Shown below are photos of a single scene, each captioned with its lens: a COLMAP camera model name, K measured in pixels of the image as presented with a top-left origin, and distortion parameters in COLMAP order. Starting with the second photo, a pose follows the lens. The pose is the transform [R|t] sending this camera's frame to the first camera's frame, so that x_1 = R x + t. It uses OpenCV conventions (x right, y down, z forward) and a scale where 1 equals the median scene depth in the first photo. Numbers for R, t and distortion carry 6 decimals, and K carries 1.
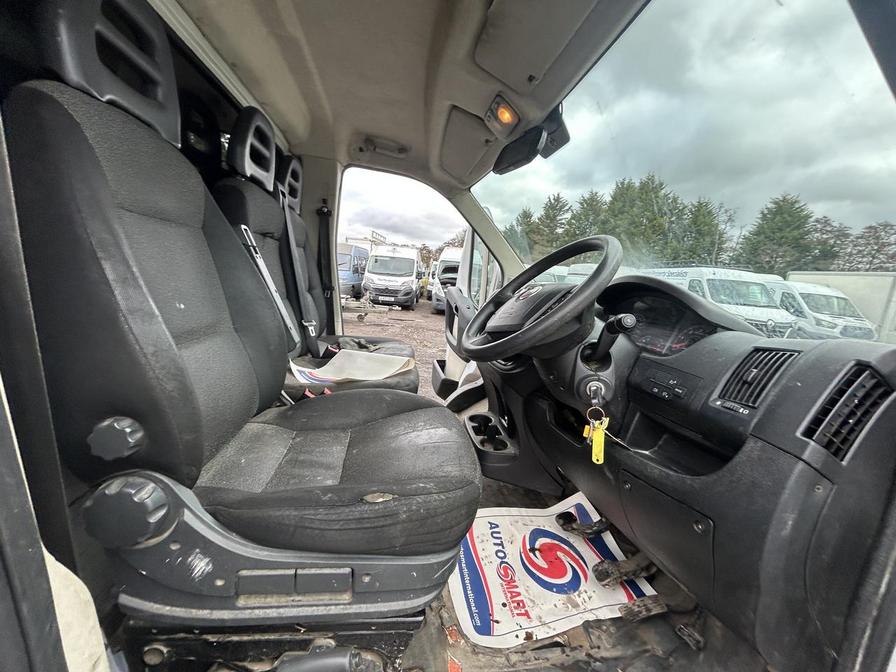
lens RADIAL K [[364.3, 0, 447.2], [0, 364.3, 334.2], [0, 0, 1]] dist [-0.000597, 0.000244]
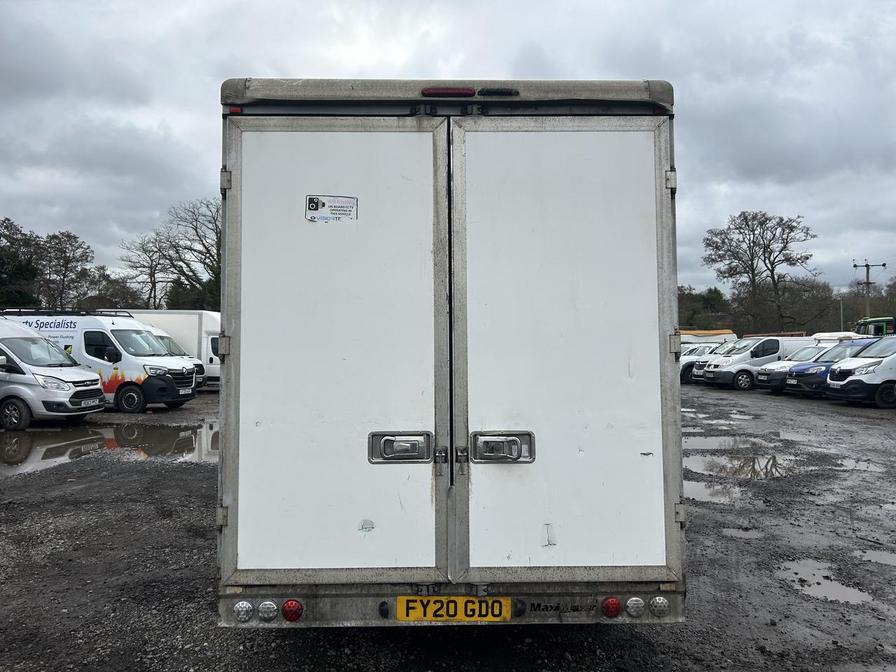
lens RADIAL K [[683.5, 0, 454.9], [0, 683.5, 339.0], [0, 0, 1]] dist [0.032203, -0.019705]
pose [[0.124345, -0.082593, 0.988796, -0.470786], [0.169619, 0.983630, 0.060831, -0.055747], [-0.977634, 0.160154, 0.136319, -0.005231]]
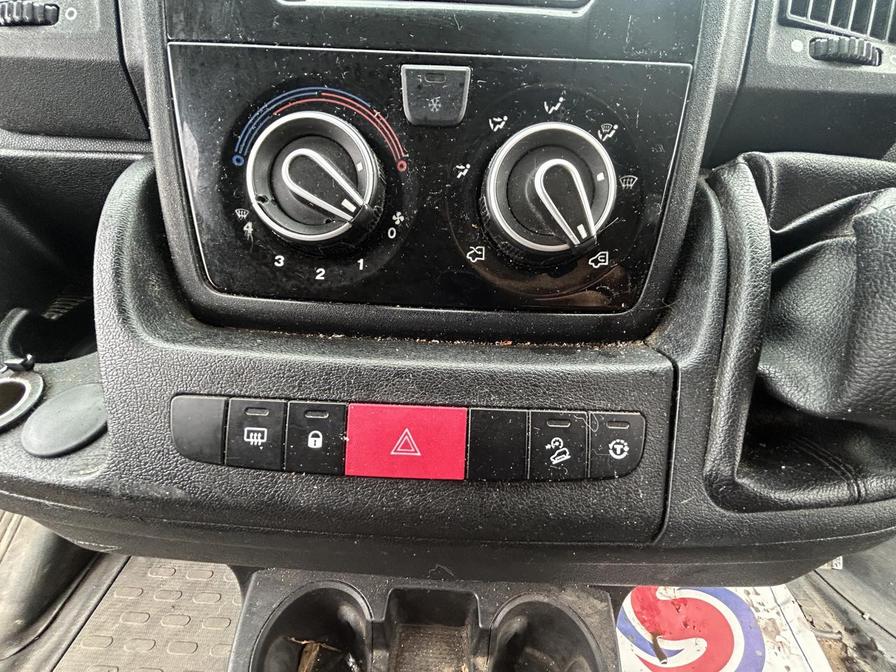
lens RADIAL K [[364.3, 0, 454.9], [0, 364.3, 333.6], [0, 0, 1]] dist [-0.000597, 0.000244]
pose [[0.170257, -0.595756, 0.784912, 0.004023], [0.124818, 0.803164, 0.582535, -0.003639], [-0.977463, -0.001210, 0.211105, 0.074542]]
